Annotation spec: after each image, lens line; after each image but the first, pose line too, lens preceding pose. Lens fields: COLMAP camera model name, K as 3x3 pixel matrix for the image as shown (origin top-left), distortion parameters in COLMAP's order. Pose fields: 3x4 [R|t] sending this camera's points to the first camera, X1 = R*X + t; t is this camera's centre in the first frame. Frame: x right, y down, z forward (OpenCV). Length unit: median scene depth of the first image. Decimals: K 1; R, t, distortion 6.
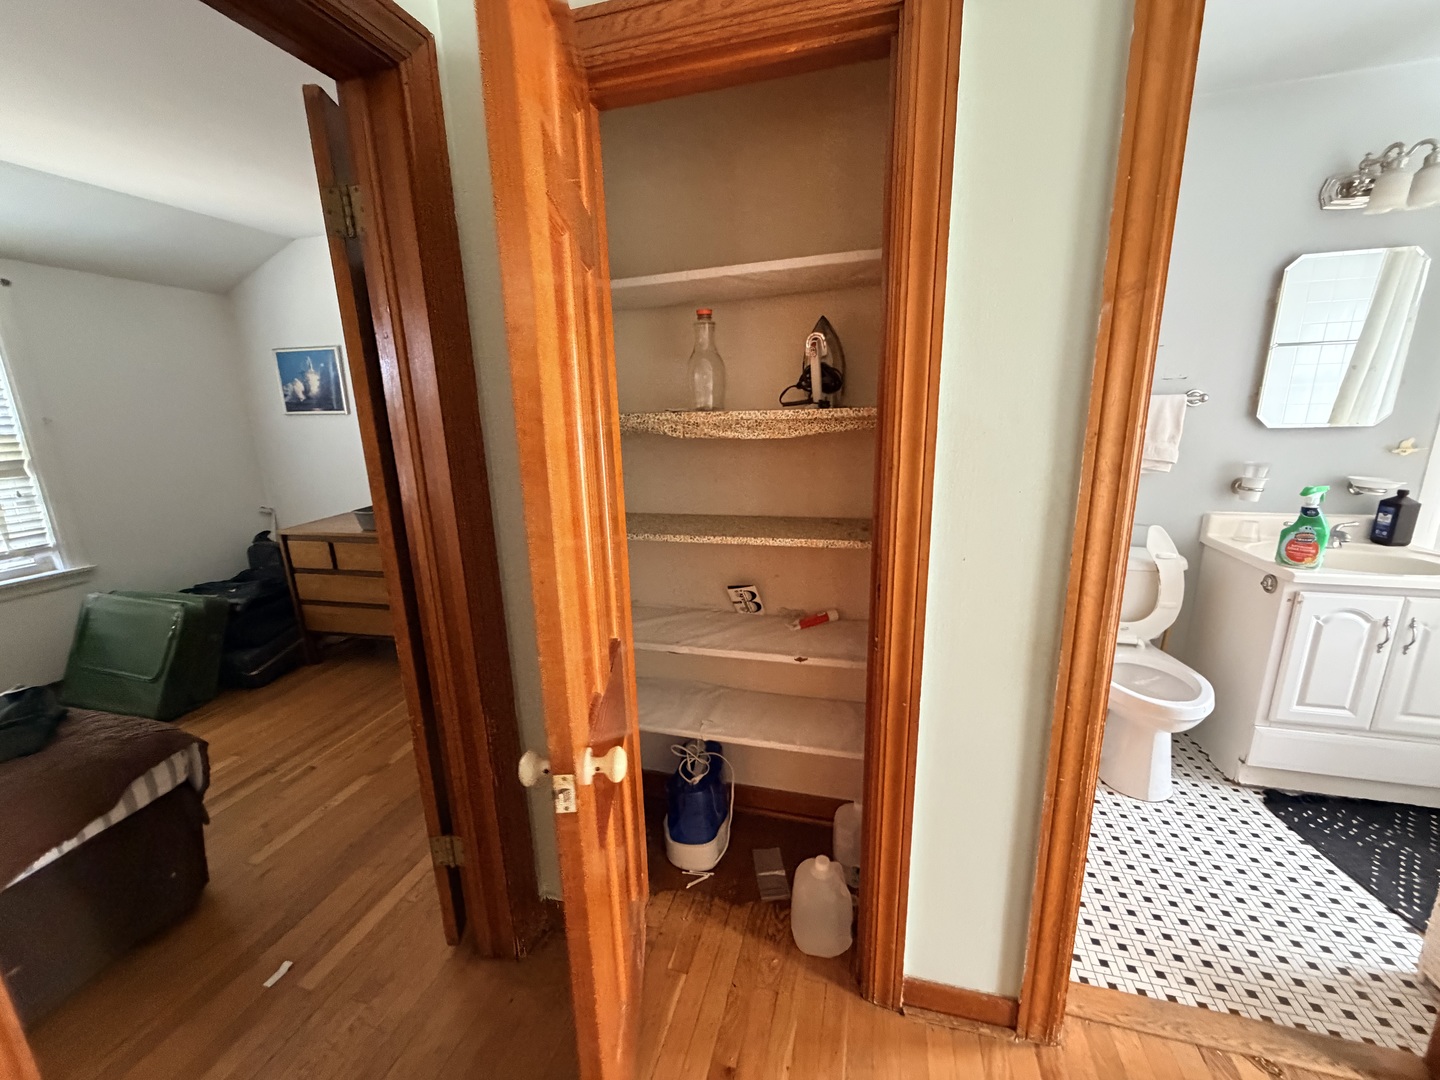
lens RADIAL K [[569.7, 0, 721.4], [0, 569.7, 542.8], [0, 0, 1]] dist [0.003510, -0.001187]
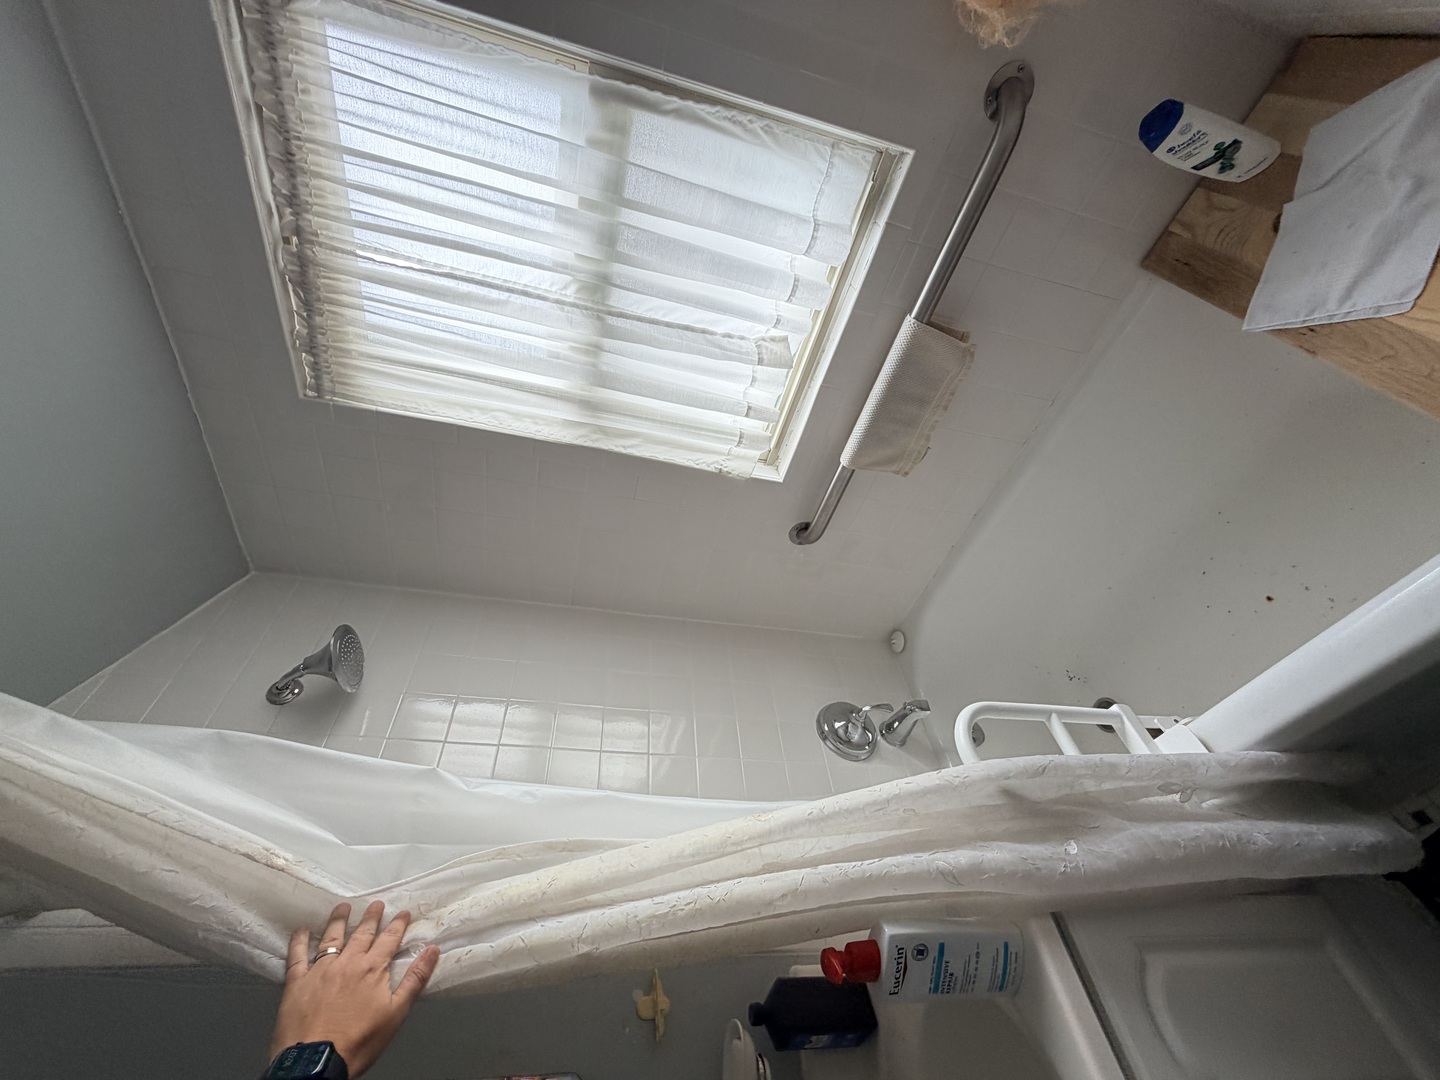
lens RADIAL K [[569.7, 0, 723.0], [0, 569.7, 541.7], [0, 0, 1]] dist [0.003510, -0.001187]
pose [[-0.124155, -0.429358, 0.894560, 0.982409], [0.992220, -0.062118, 0.107895, -0.143337], [0.009243, 0.900996, 0.433730, 0.484646]]
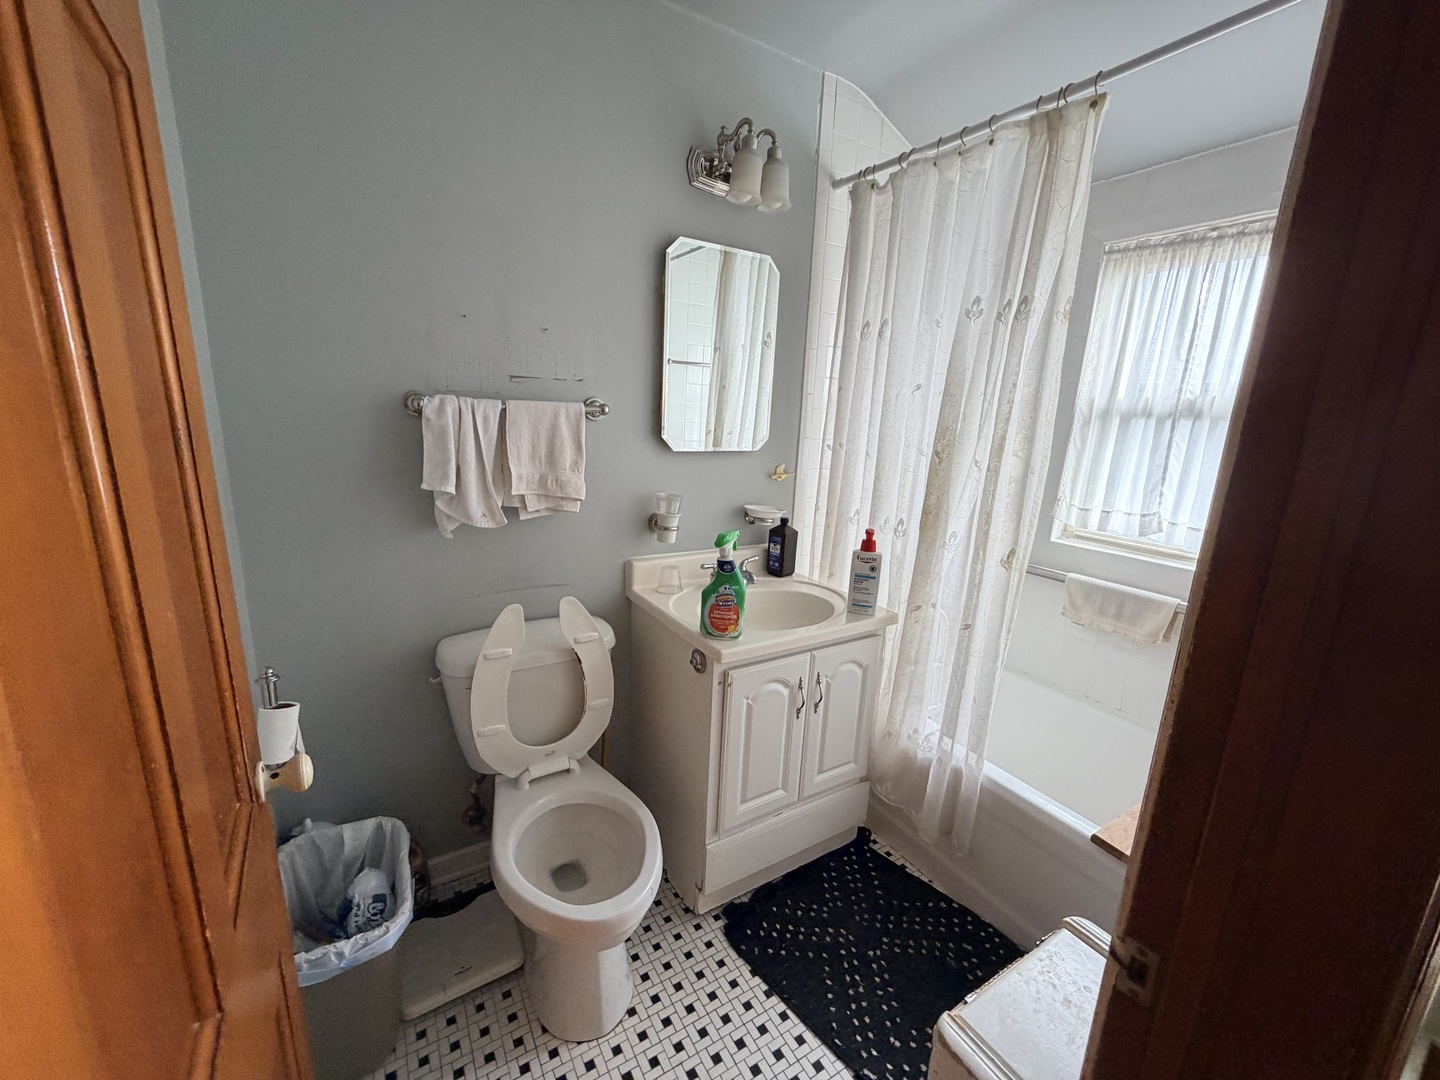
lens RADIAL K [[569.7, 0, 717.0], [0, 569.7, 542.8], [0, 0, 1]] dist [0.003510, -0.001187]
pose [[0.677325, -0.110154, 0.727391, 0.429537], [0.112891, 0.992579, 0.045193, -0.110384], [-0.726971, 0.051506, 0.684734, 0.442092]]
